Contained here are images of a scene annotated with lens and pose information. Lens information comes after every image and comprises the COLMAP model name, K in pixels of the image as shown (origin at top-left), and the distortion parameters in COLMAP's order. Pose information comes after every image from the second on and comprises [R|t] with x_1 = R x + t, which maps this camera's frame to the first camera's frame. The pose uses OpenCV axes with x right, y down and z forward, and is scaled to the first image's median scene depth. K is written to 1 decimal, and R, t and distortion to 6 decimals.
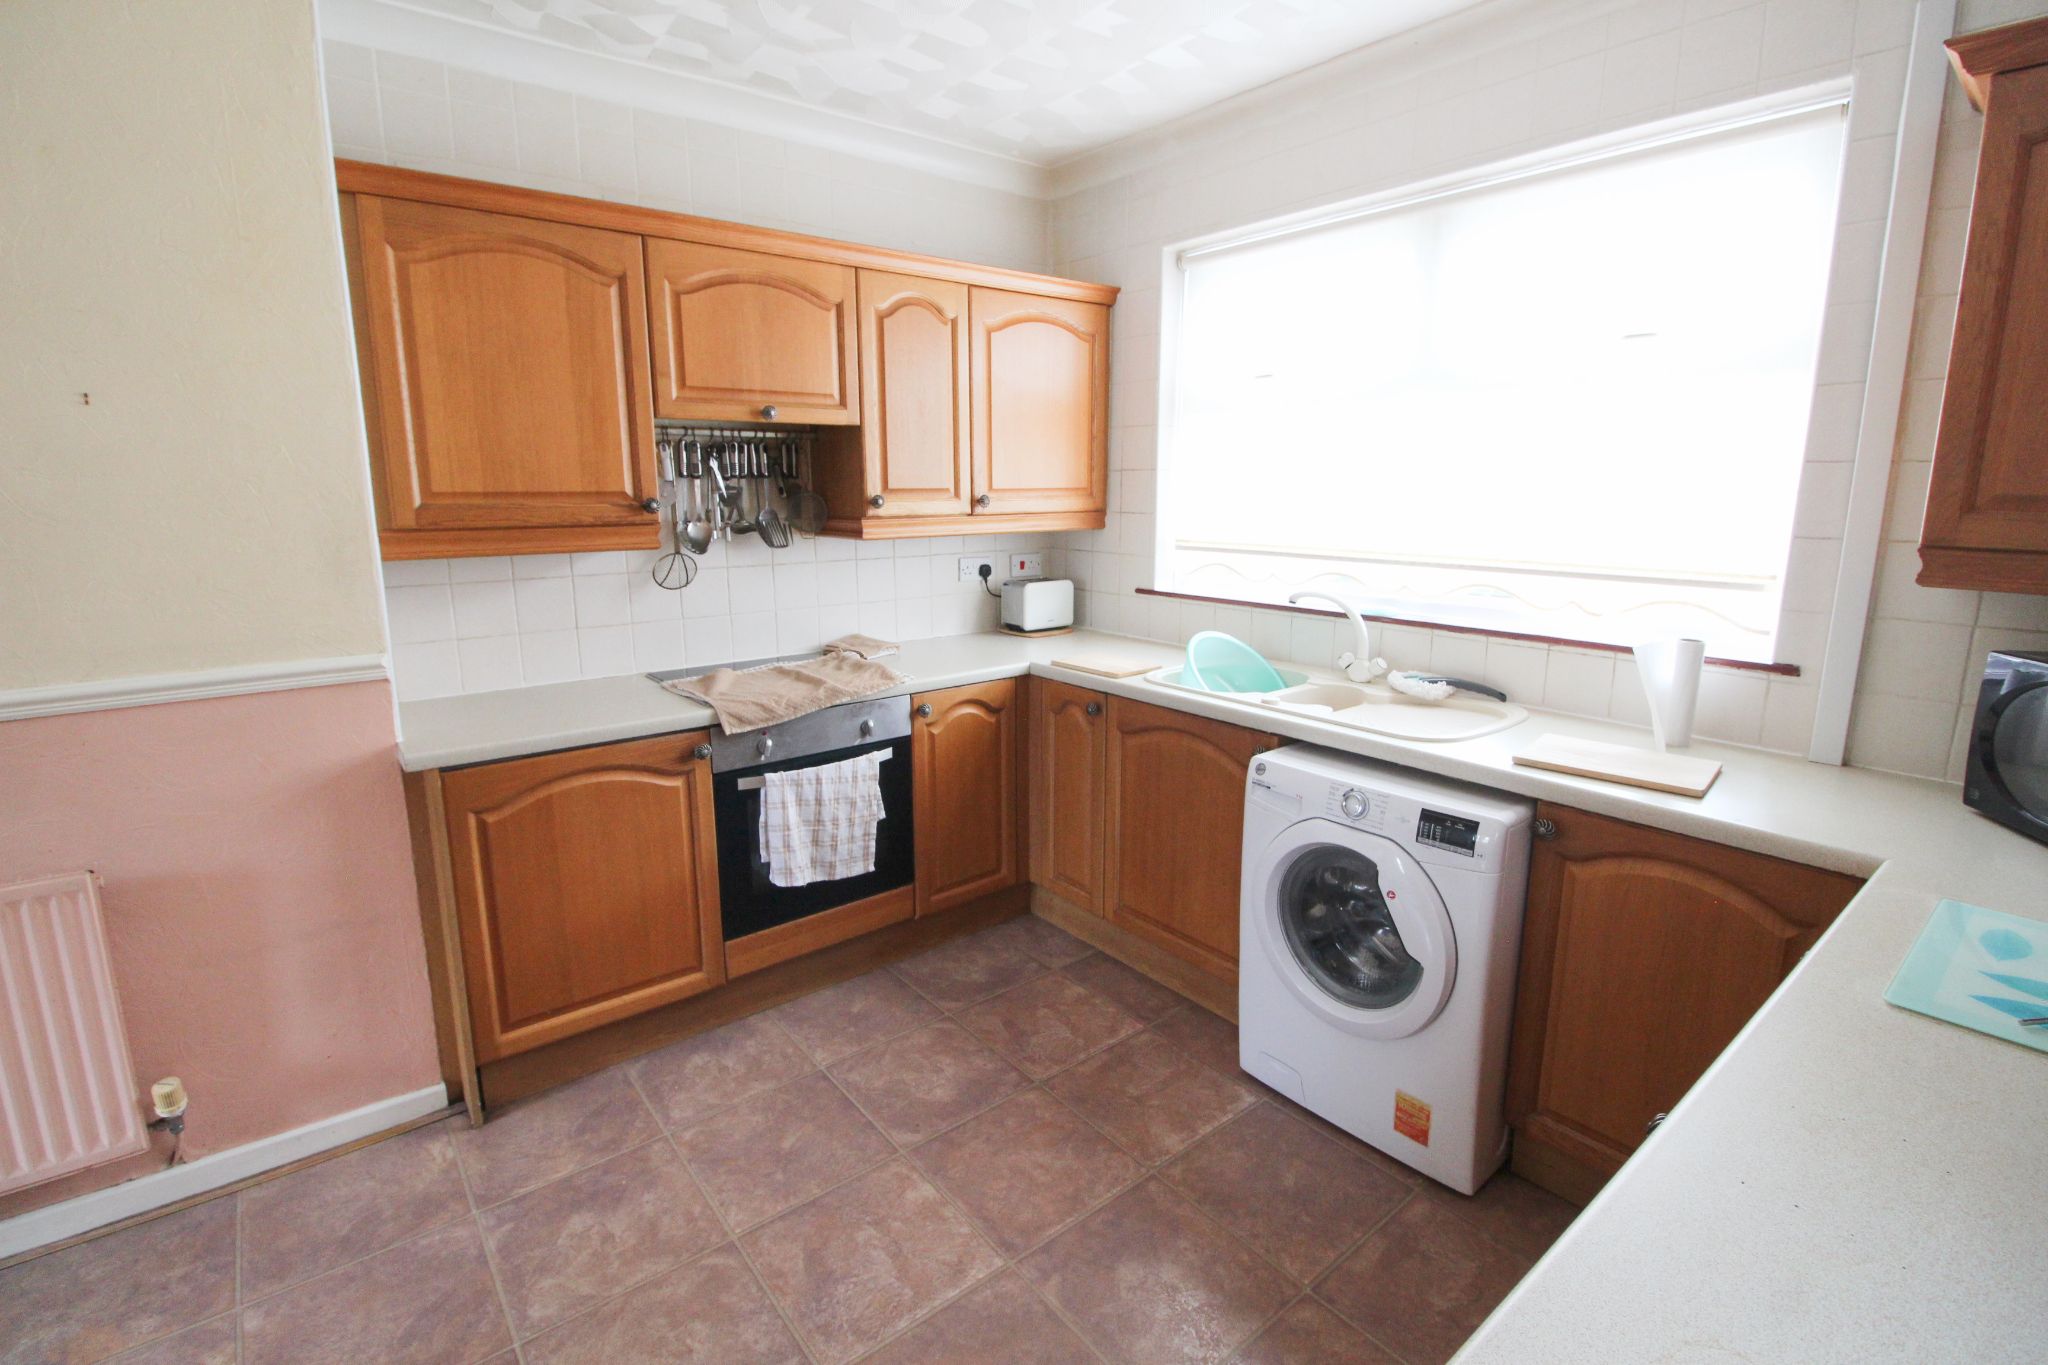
lens RADIAL K [[944.2, 0, 1024.1], [0, 944.2, 668.1], [0, 0, 1]] dist [-0.009942, -0.006958]
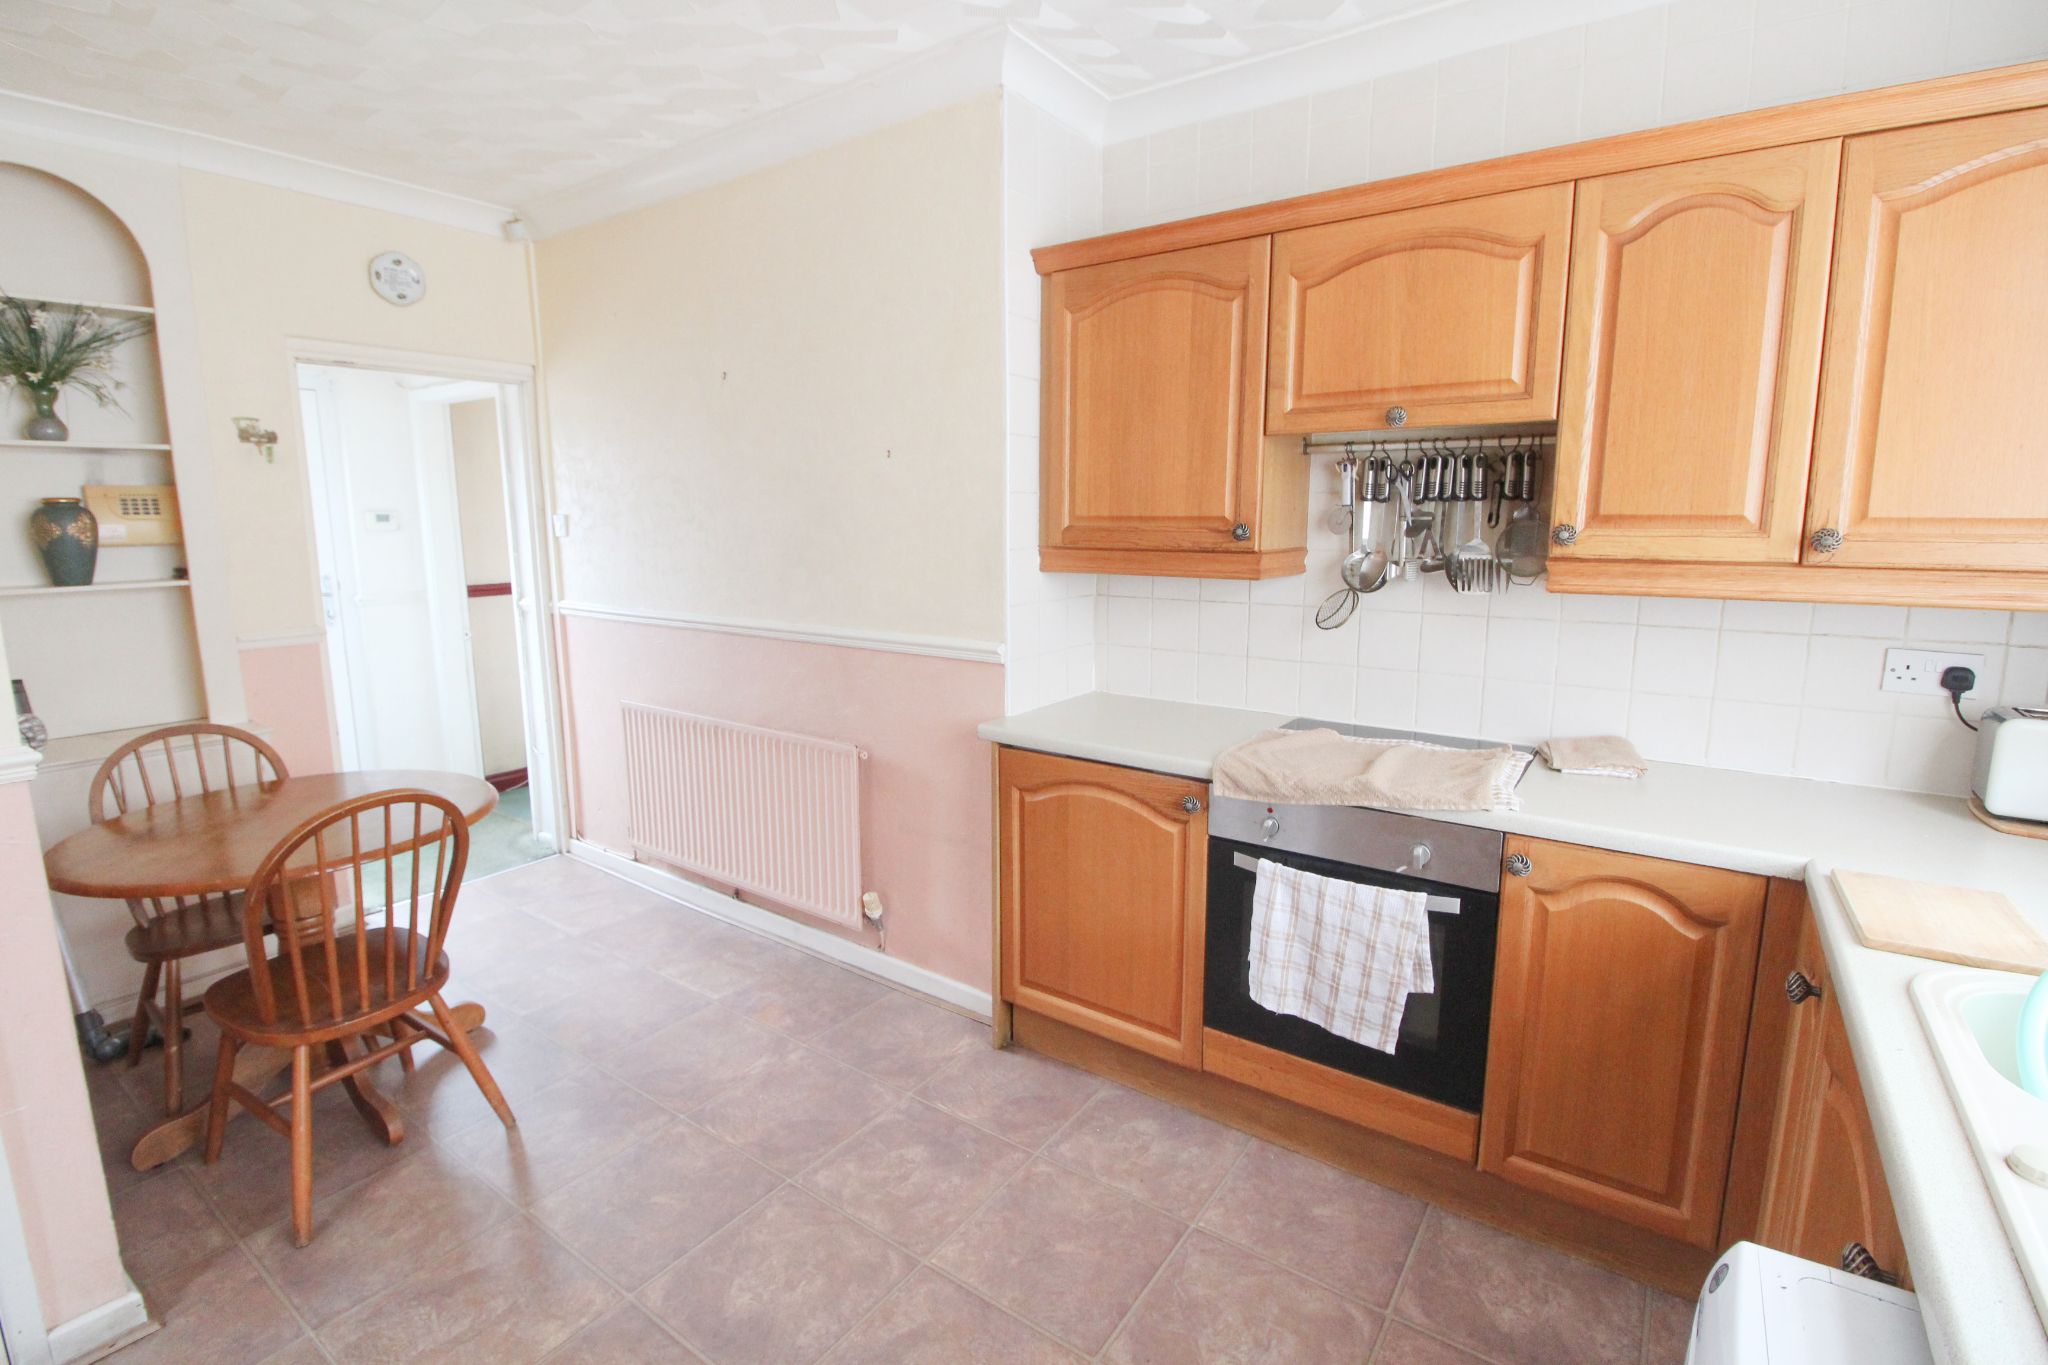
lens RADIAL K [[944.2, 0, 1023.3], [0, 944.2, 669.9], [0, 0, 1]] dist [-0.009942, -0.006958]
pose [[0.268945, 0.155154, -0.950577, 0.422929], [-0.184914, 0.976898, 0.107133, -0.097491], [0.945238, 0.146962, 0.291422, 0.535388]]
